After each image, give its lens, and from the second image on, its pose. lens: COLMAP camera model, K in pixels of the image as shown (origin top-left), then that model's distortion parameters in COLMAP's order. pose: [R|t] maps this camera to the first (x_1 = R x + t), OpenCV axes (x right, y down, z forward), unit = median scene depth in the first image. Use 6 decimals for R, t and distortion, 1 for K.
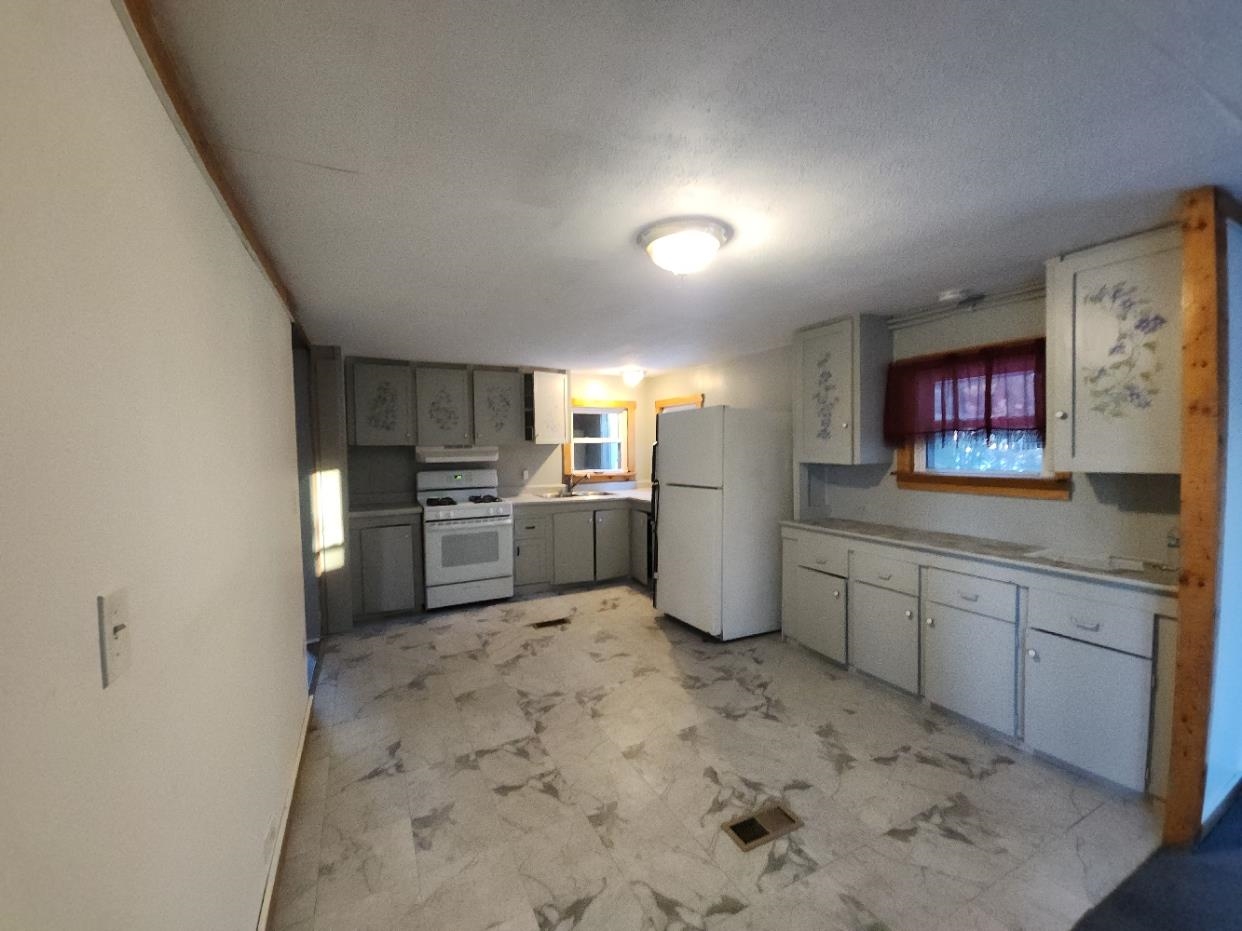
lens RADIAL K [[509.8, 0, 622.4], [0, 509.8, 468.9], [0, 0, 1]] dist [0.001423, -0.000039]
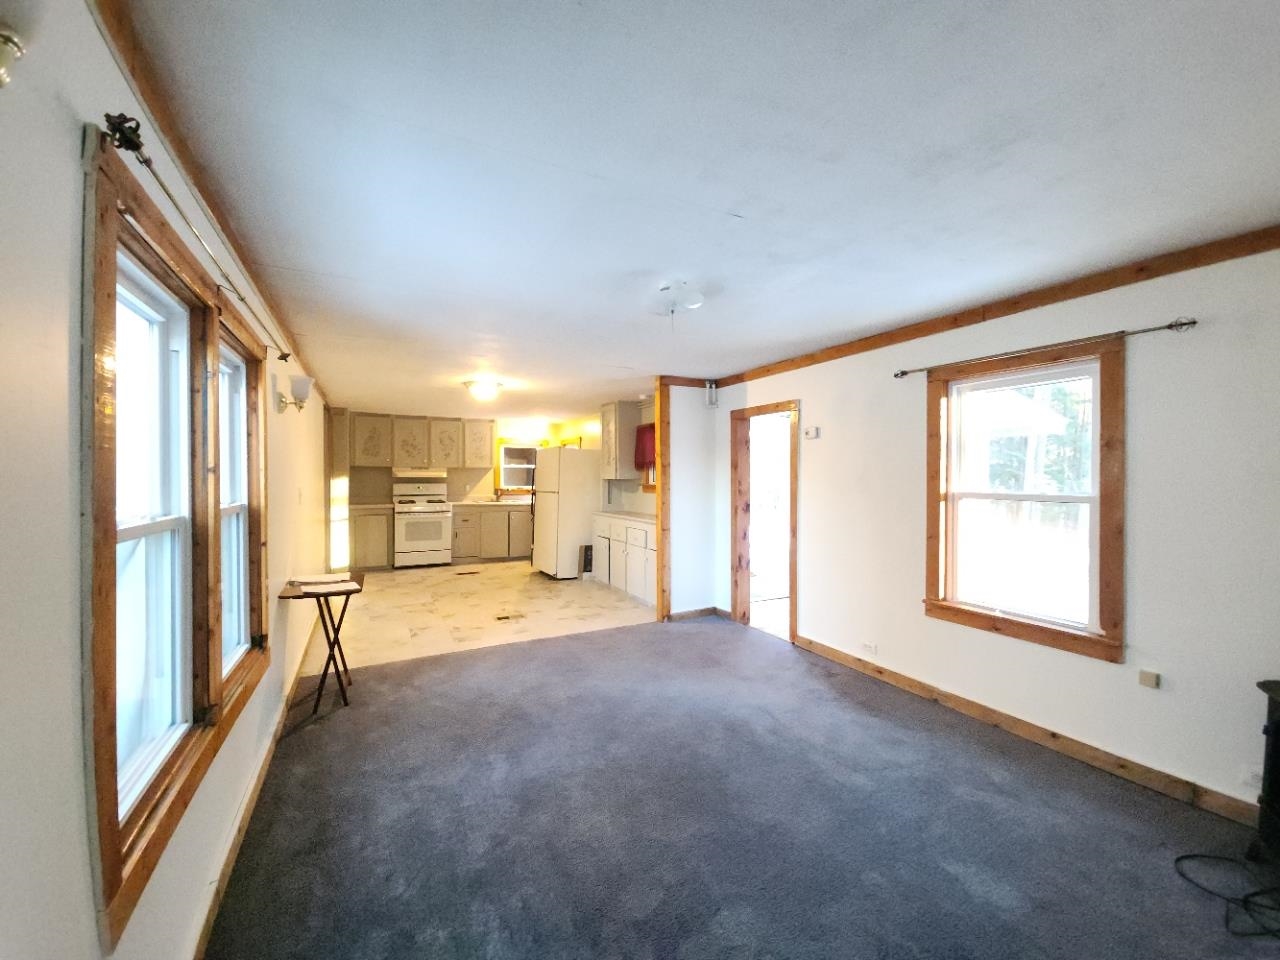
lens RADIAL K [[525.4, 0, 639.1], [0, 525.4, 476.8], [0, 0, 1]] dist [0.001423, -0.000039]
pose [[0.999831, 0.015828, 0.009392, 0.359109], [-0.015428, 0.999032, -0.041202, 0.042636], [-0.010035, 0.041050, 0.999107, -0.663977]]
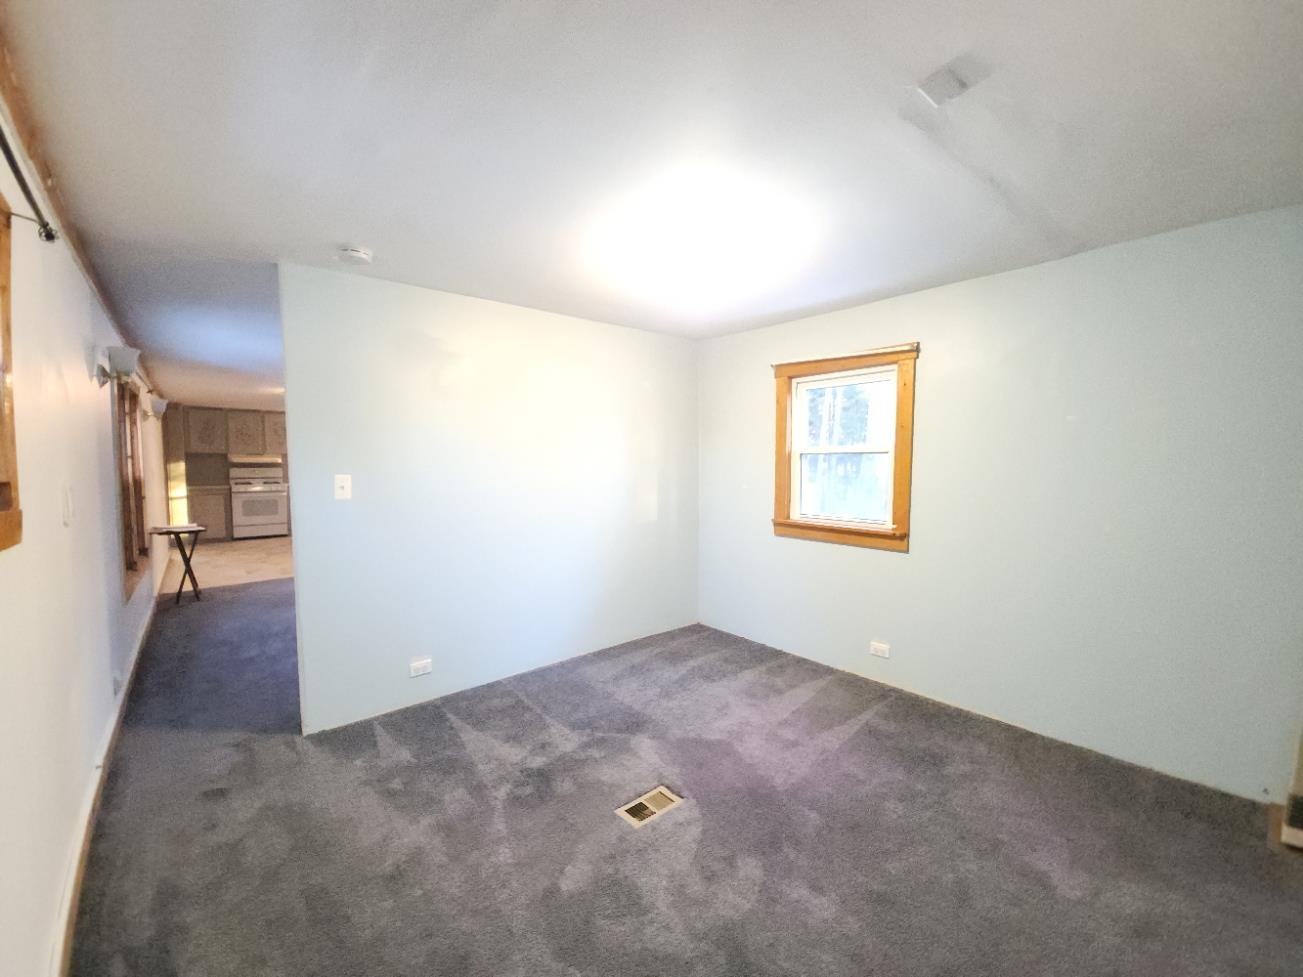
lens RADIAL K [[534.8, 0, 646.6], [0, 534.8, 487.8], [0, 0, 1]] dist [0.001423, -0.000039]
pose [[0.973721, 0.002607, 0.227727, 0.642636], [-0.003568, 0.999986, 0.003810, 0.068032], [-0.227714, -0.004523, 0.973717, -1.258337]]
